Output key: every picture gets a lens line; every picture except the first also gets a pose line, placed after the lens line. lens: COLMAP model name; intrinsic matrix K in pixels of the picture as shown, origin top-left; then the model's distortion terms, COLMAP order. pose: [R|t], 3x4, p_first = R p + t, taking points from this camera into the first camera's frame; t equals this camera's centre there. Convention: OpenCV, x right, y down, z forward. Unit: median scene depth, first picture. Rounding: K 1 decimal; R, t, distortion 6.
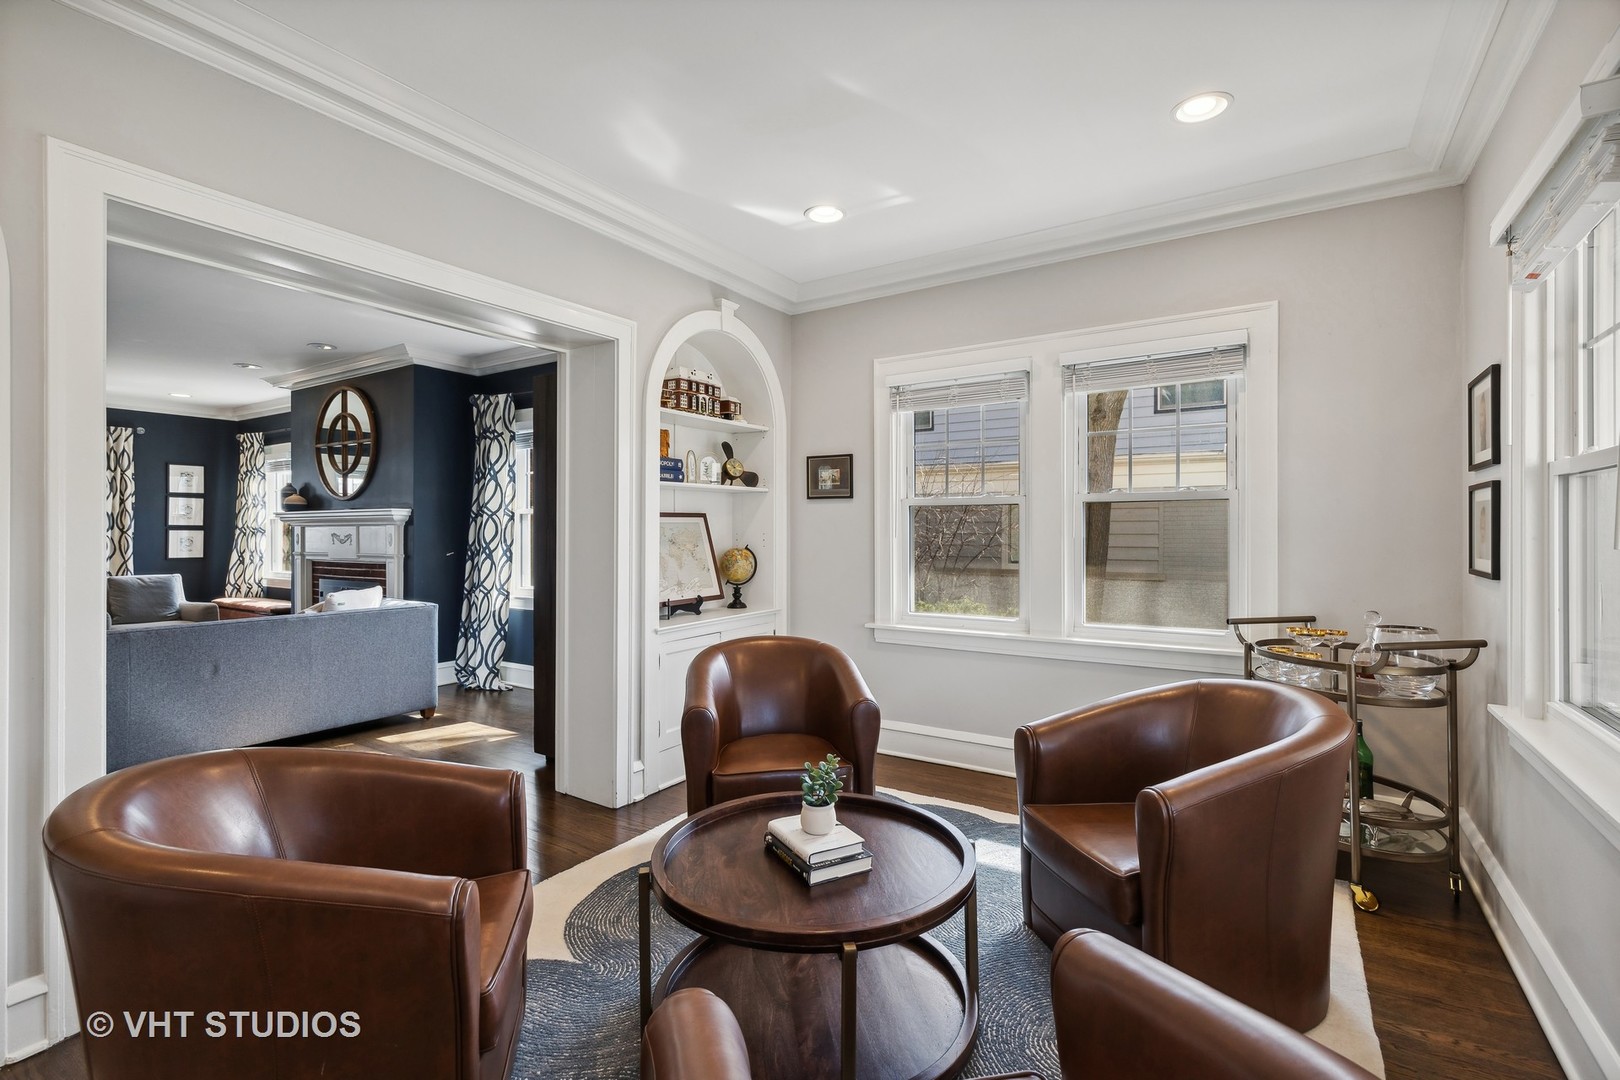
lens RADIAL K [[742.0, 0, 812.7], [0, 742.0, 530.5], [0, 0, 1]] dist [0.006939, 0.000362]
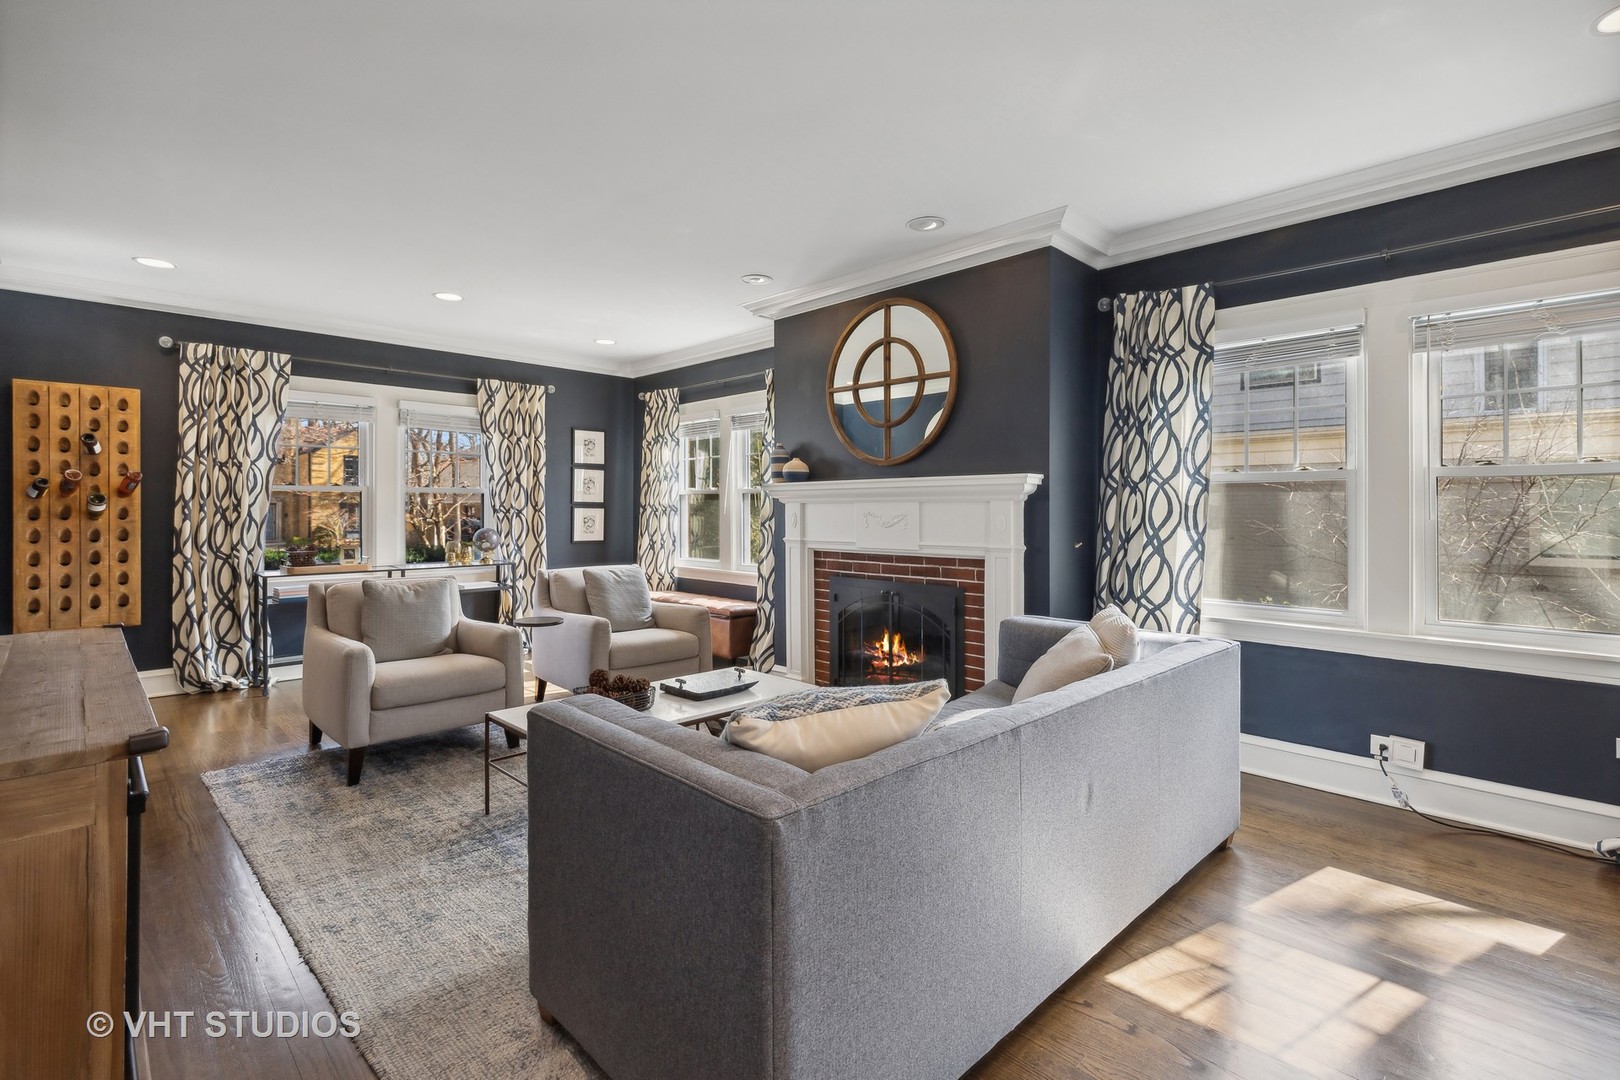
lens RADIAL K [[742.0, 0, 814.5], [0, 742.0, 511.4], [0, 0, 1]] dist [0.006939, 0.000362]
pose [[0.976976, 0.001592, -0.213344, -0.444806], [-0.000896, 0.999994, 0.003357, 0.000431], [0.213348, -0.003089, 0.976971, 0.254185]]
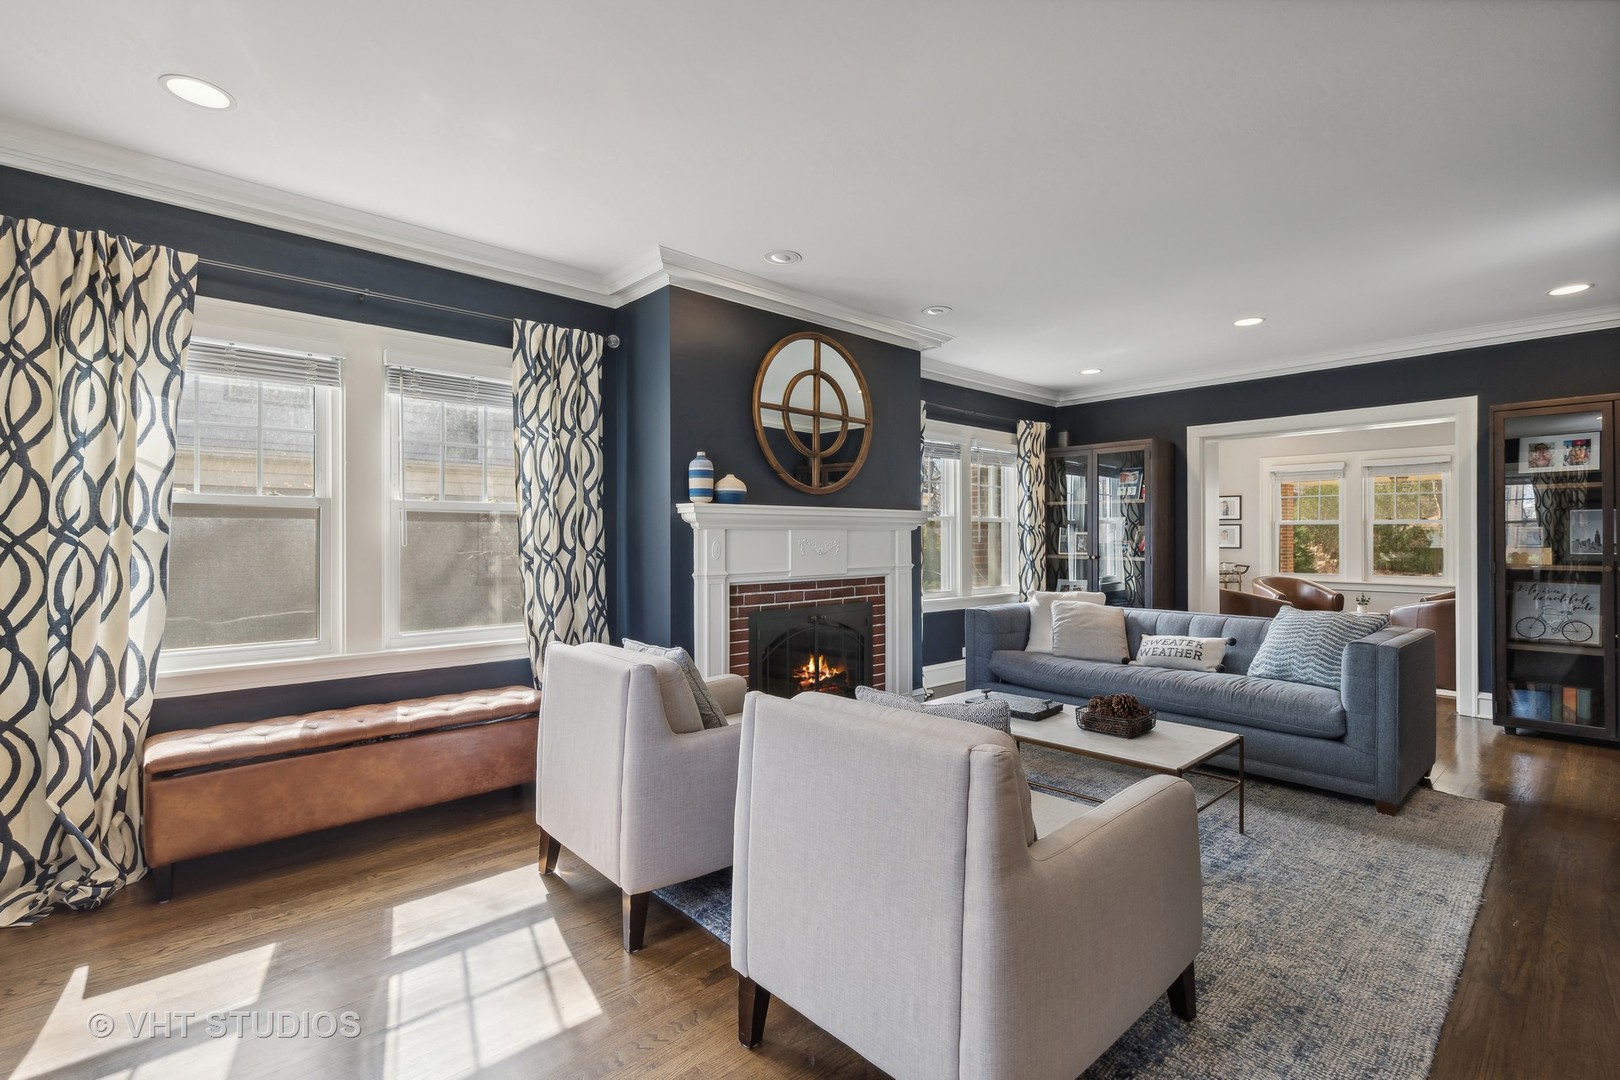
lens RADIAL K [[742.0, 0, 799.3], [0, 742.0, 531.3], [0, 0, 1]] dist [0.006939, 0.000362]
pose [[0.257421, 0.005388, 0.966284, -1.068586], [-0.002697, 0.999985, -0.004858, -0.000721], [-0.966296, -0.001355, 0.257431, 0.675090]]
